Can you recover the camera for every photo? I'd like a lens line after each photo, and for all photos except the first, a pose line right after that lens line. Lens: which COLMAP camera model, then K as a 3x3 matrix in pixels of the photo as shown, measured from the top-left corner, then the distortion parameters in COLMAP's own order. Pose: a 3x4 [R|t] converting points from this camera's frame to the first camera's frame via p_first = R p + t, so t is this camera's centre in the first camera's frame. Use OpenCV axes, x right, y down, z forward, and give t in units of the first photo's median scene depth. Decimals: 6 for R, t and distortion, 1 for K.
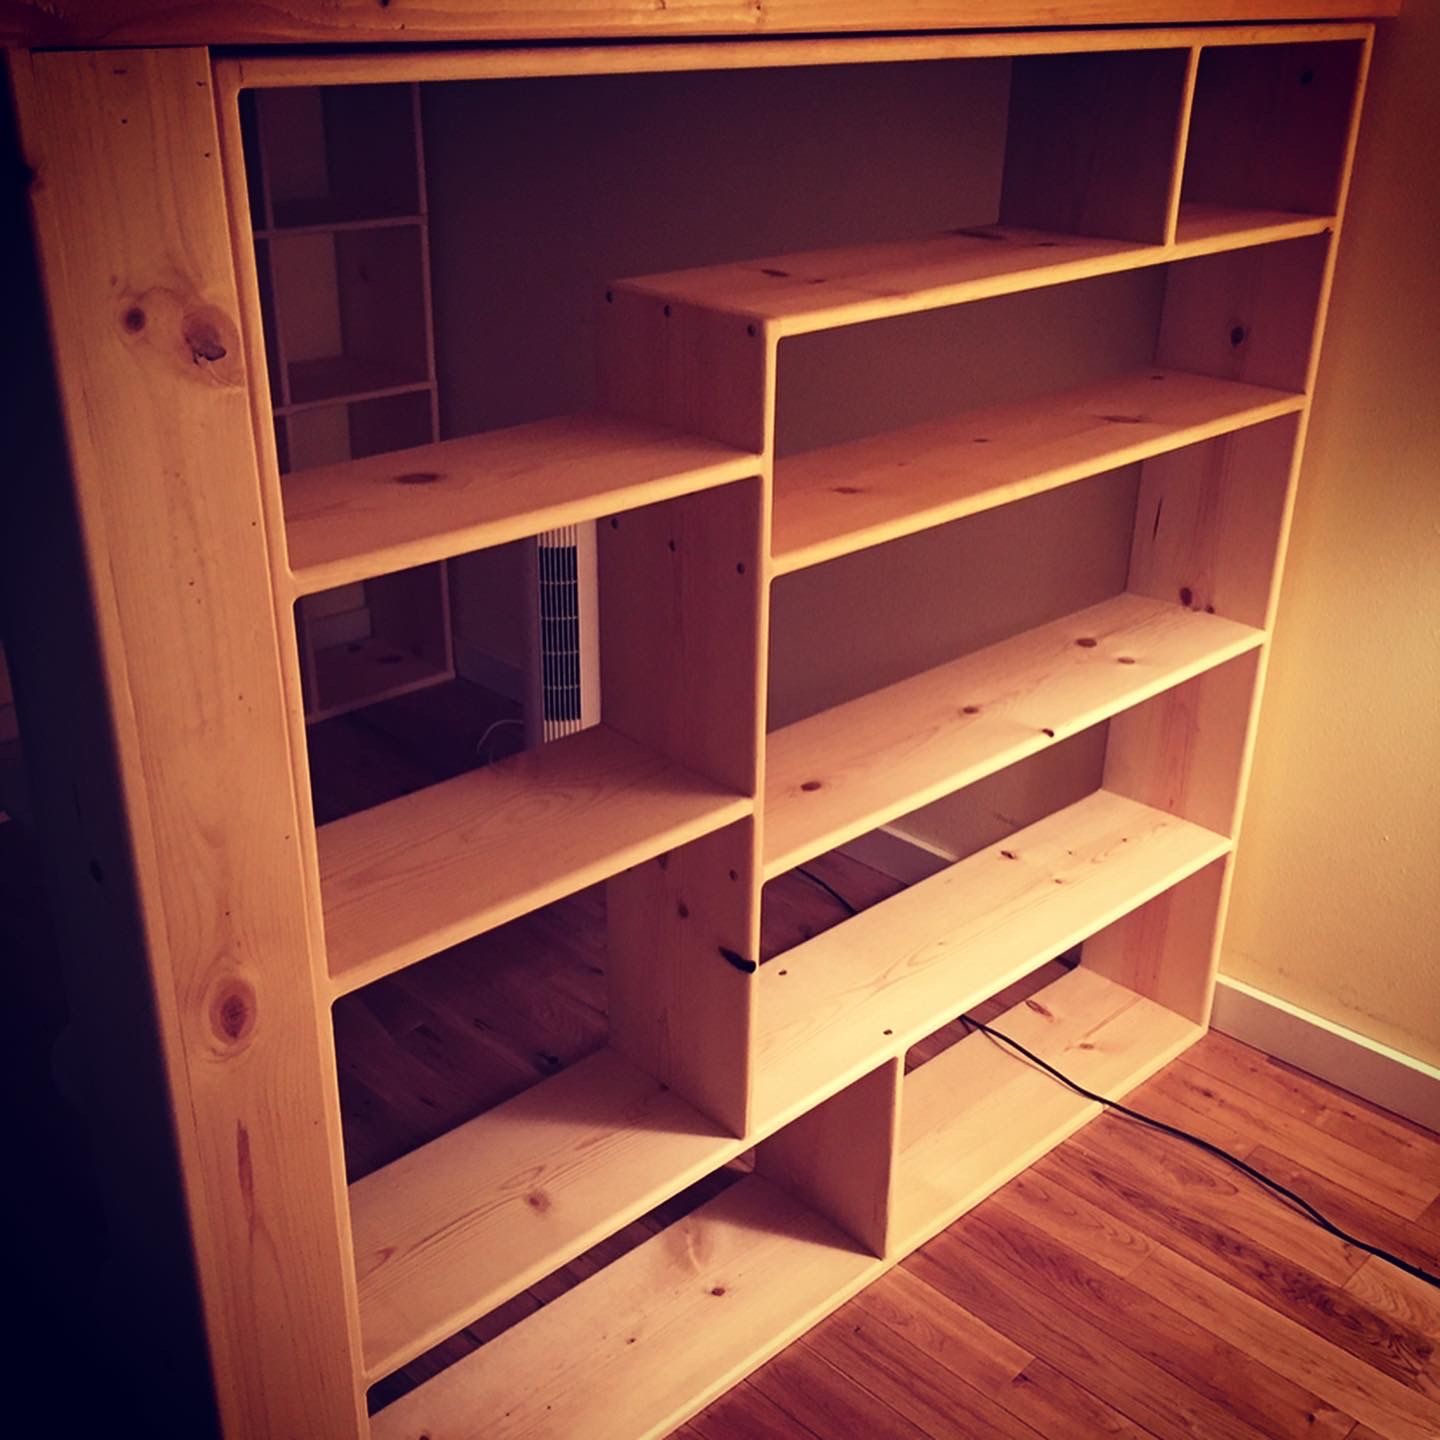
lens RADIAL K [[1664.1, 0, 720.0], [0, 1664.1, 720.0], [0, 0, 1]] dist [0.070576, 0.002053]
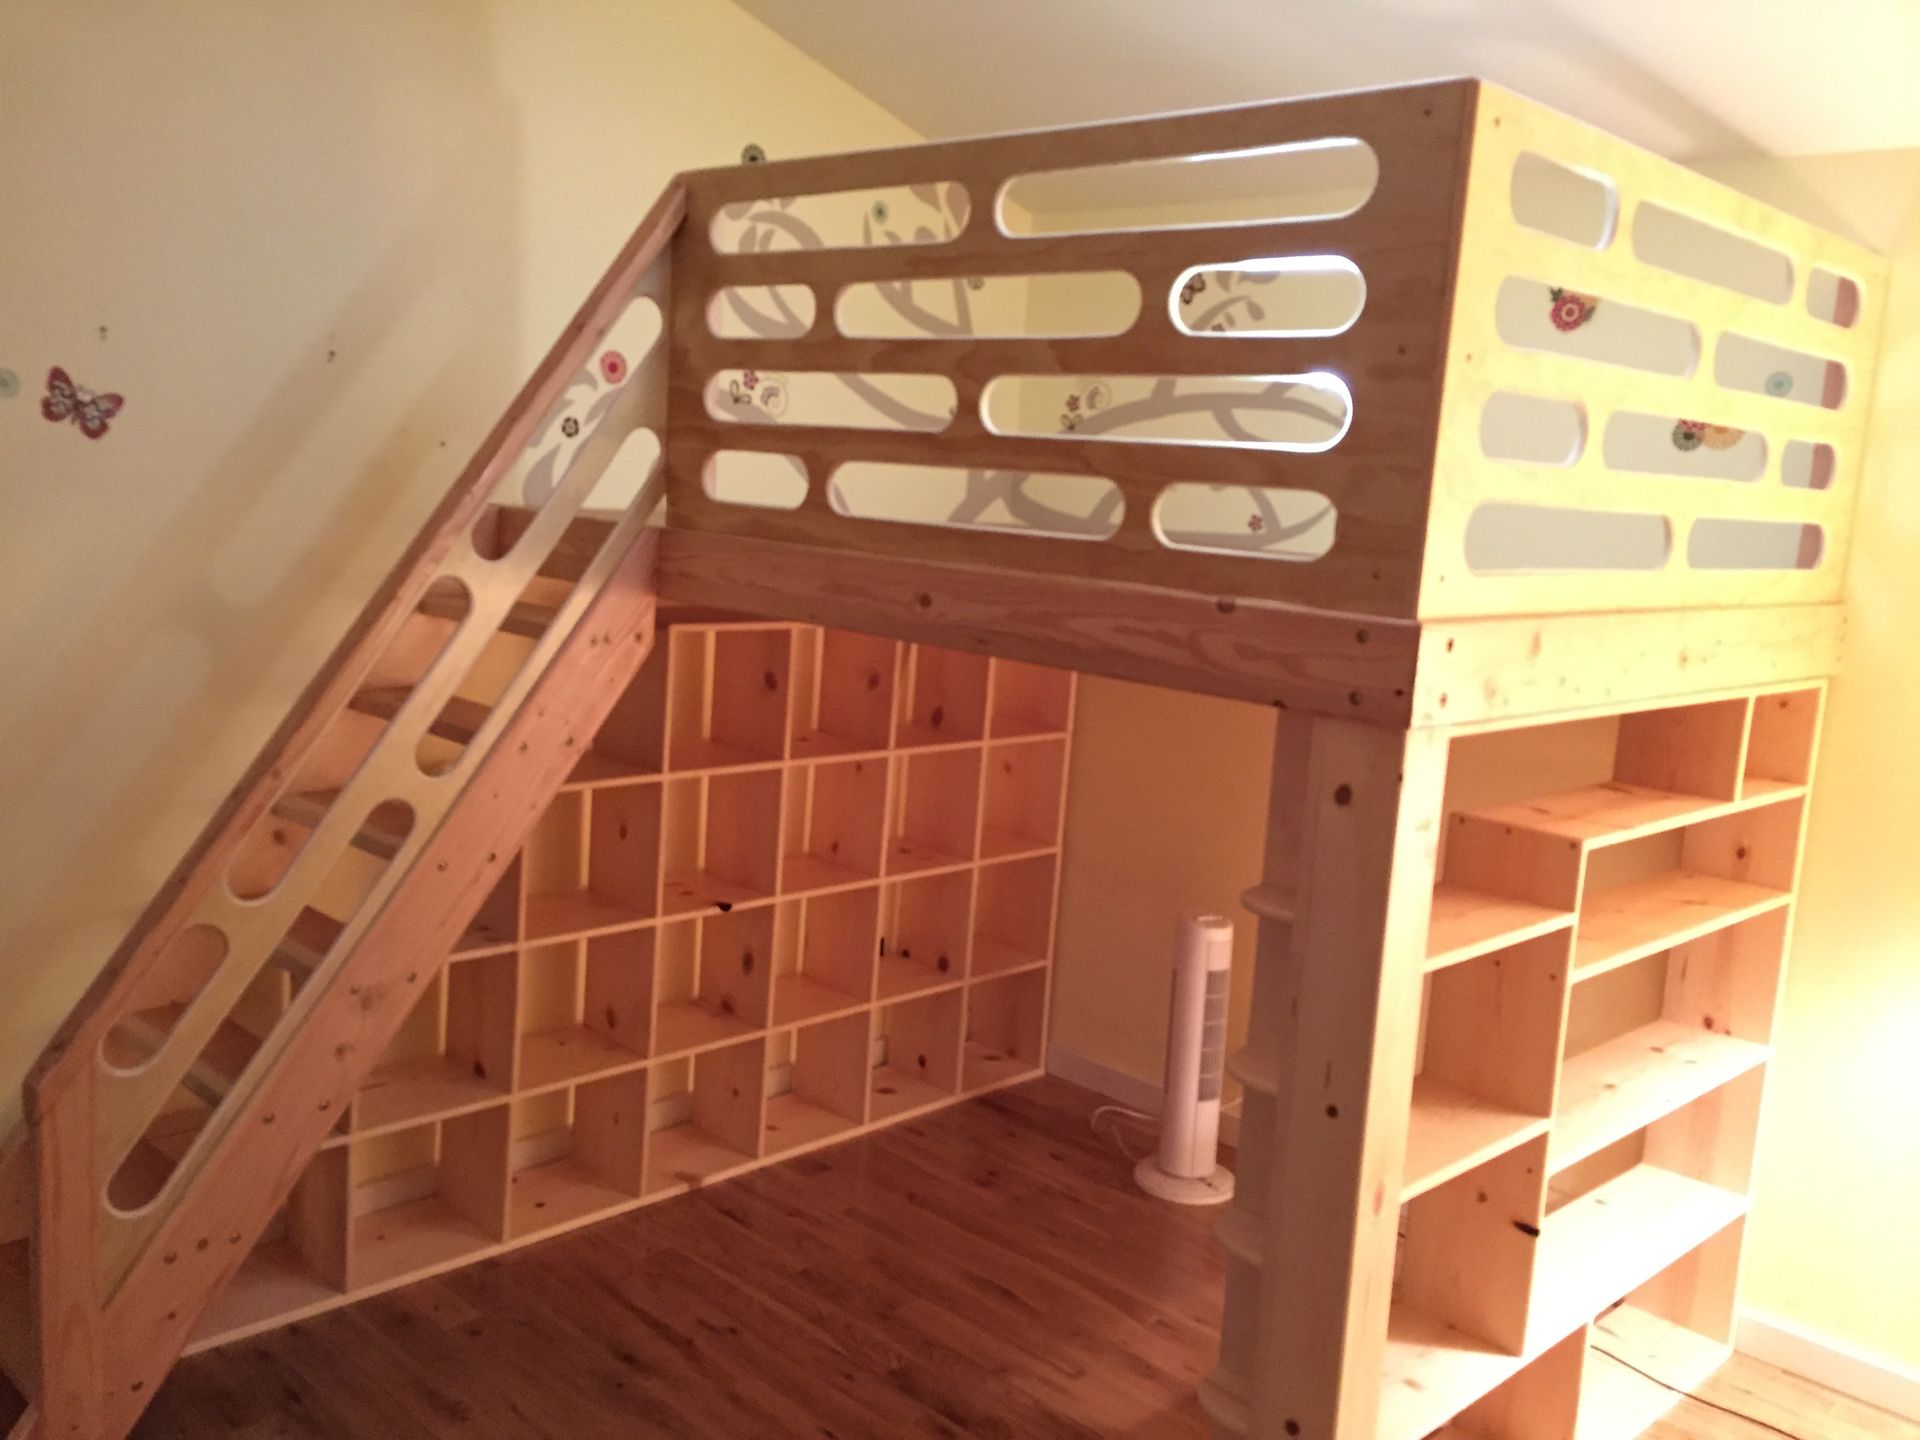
lens RADIAL K [[1642.9, 0, 960.0], [0, 1642.9, 720.0], [0, 0, 1]] dist [0.082813, -0.106799]
pose [[0.998881, 0.045479, 0.012993, -0.415977], [-0.040323, 0.962391, -0.268660, 0.090829], [-0.024722, 0.267835, 0.963148, -0.468441]]
